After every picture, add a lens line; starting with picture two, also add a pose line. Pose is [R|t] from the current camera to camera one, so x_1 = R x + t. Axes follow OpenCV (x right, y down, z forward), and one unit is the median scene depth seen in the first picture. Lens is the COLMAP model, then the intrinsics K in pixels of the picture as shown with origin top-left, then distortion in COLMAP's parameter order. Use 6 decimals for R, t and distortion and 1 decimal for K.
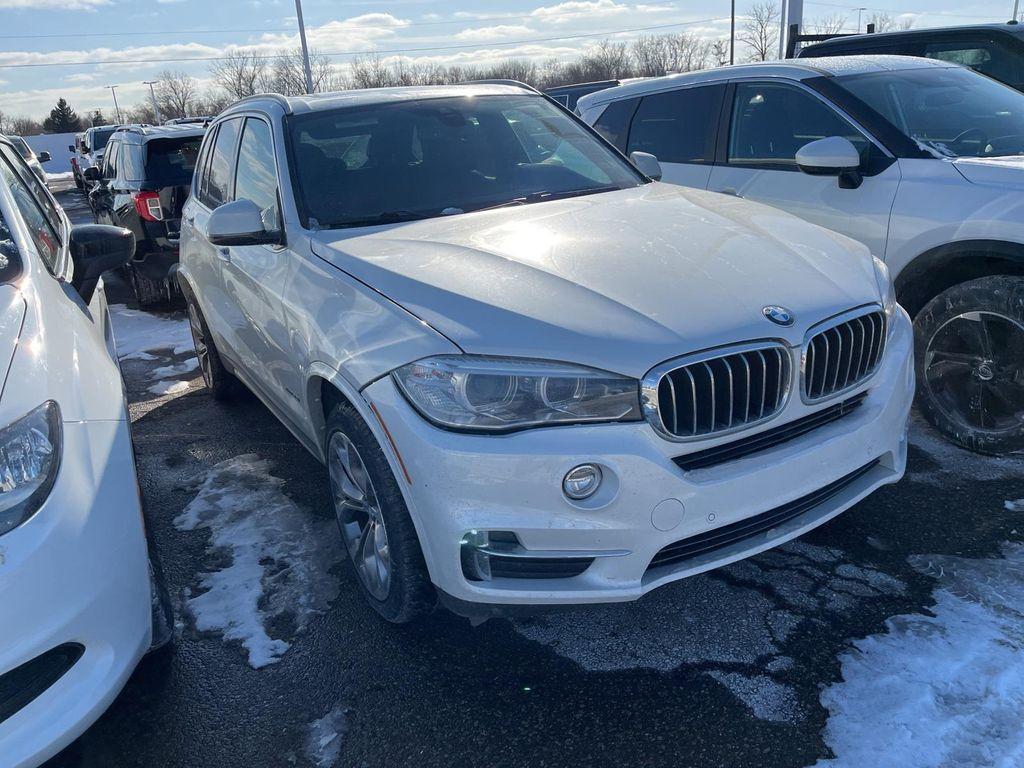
lens RADIAL K [[778.3, 0, 507.6], [0, 778.3, 388.0], [0, 0, 1]] dist [0.071035, -0.101855]
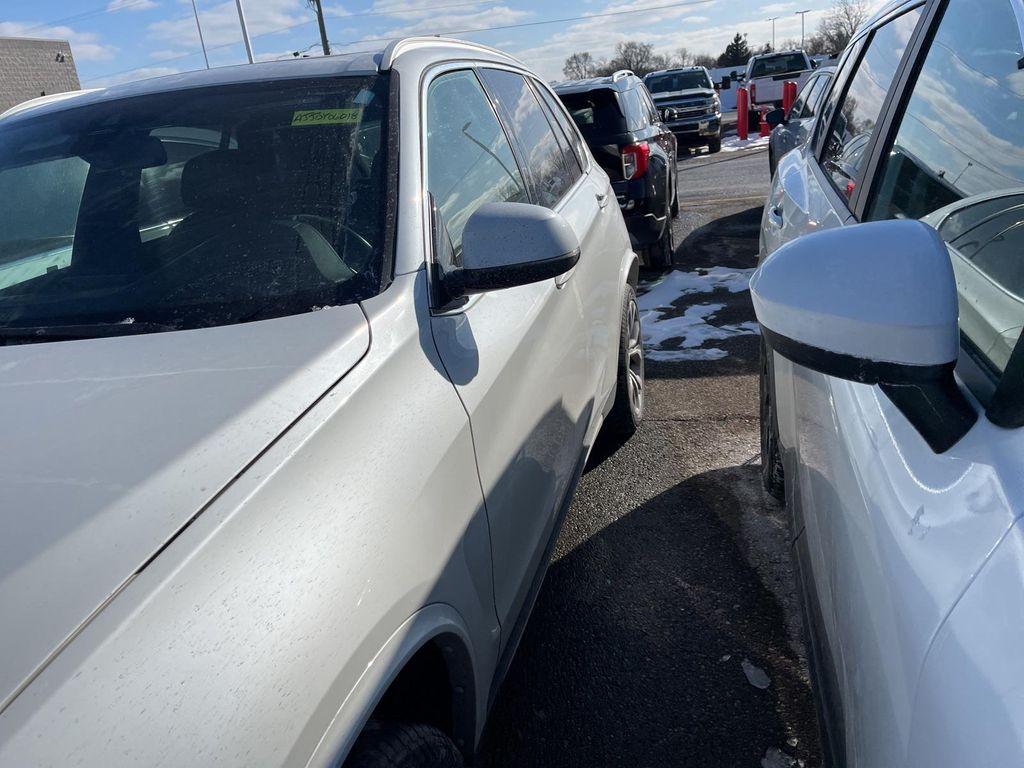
lens RADIAL K [[778.3, 0, 513.4], [0, 778.3, 387.3], [0, 0, 1]] dist [0.071035, -0.101855]
pose [[0.724180, 0.217502, -0.654413, 0.742197], [-0.164062, 0.976052, 0.142849, -0.422949], [0.669812, 0.003916, 0.742521, 1.114642]]
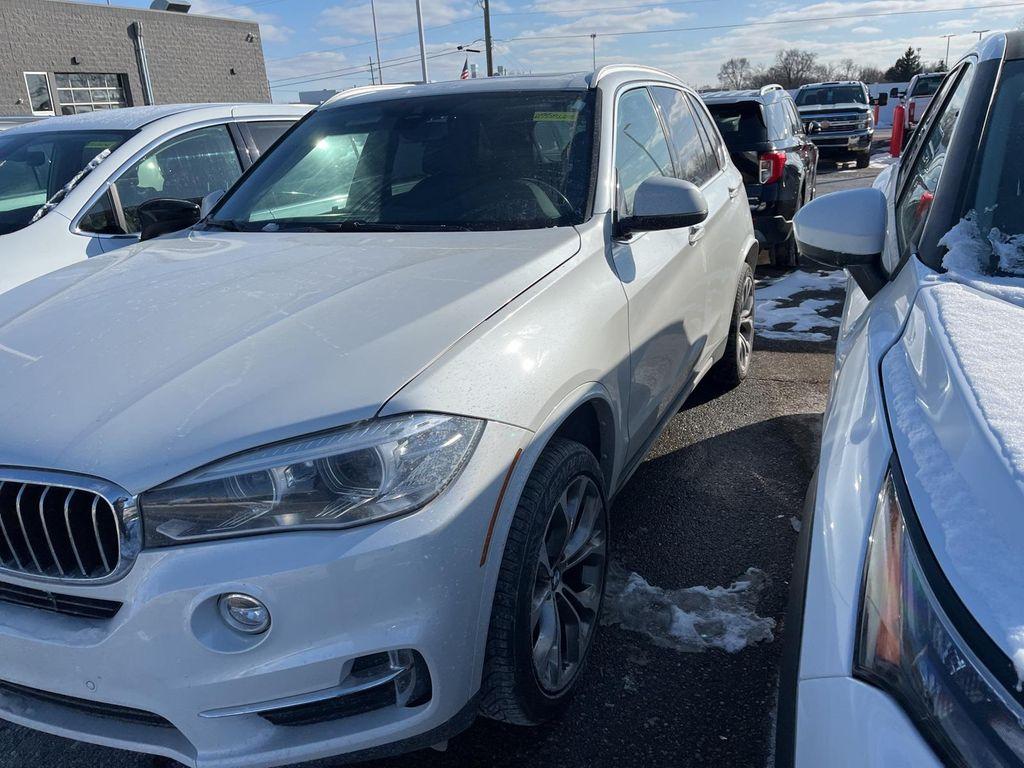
lens RADIAL K [[778.3, 0, 512.9], [0, 778.3, 391.3], [0, 0, 1]] dist [0.071035, -0.101855]
pose [[0.591684, 0.298387, -0.748916, 1.033183], [-0.252062, 0.950878, 0.179711, -0.342267], [0.765751, 0.082441, 0.637831, 0.788150]]
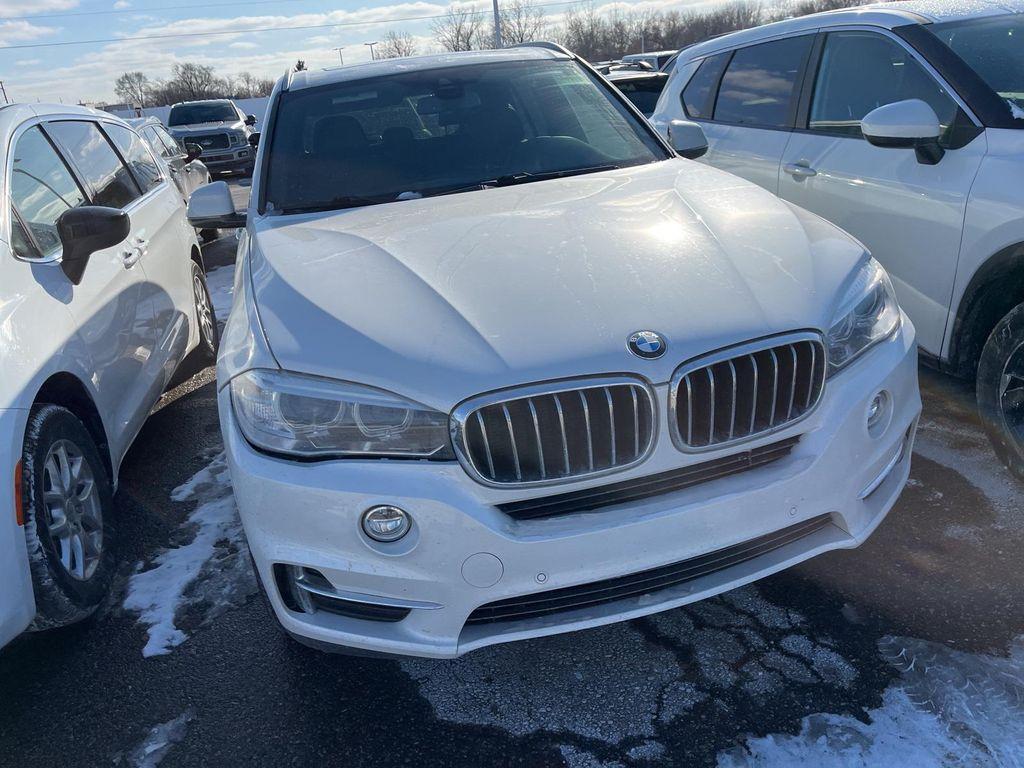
lens RADIAL K [[778.3, 0, 504.6], [0, 778.3, 389.3], [0, 0, 1]] dist [0.071035, -0.101855]
pose [[0.966489, 0.068356, -0.247441, 0.346233], [-0.054289, 0.996521, 0.063241, -0.075656], [0.250903, -0.047689, 0.966837, 0.145040]]
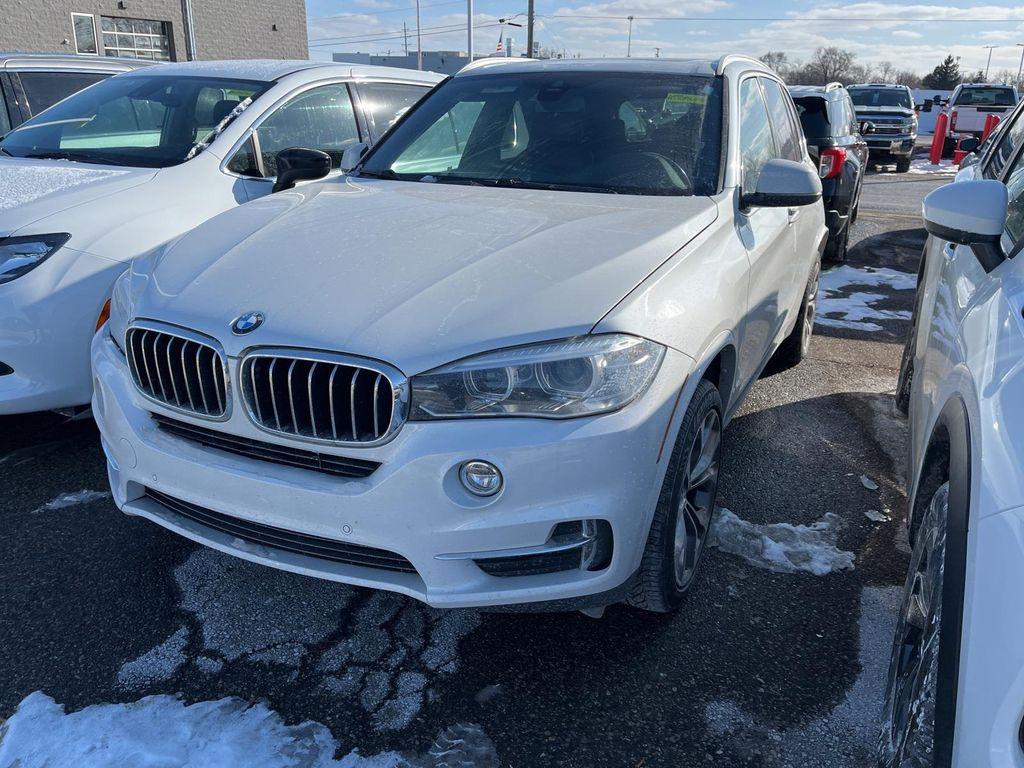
lens RADIAL K [[778.3, 0, 512.9], [0, 778.3, 390.3], [0, 0, 1]] dist [0.071035, -0.101855]
pose [[0.559285, 0.362686, -0.745426, 1.060318], [-0.324693, 0.923209, 0.205572, -0.265133], [0.762742, 0.127062, 0.634098, 0.563516]]
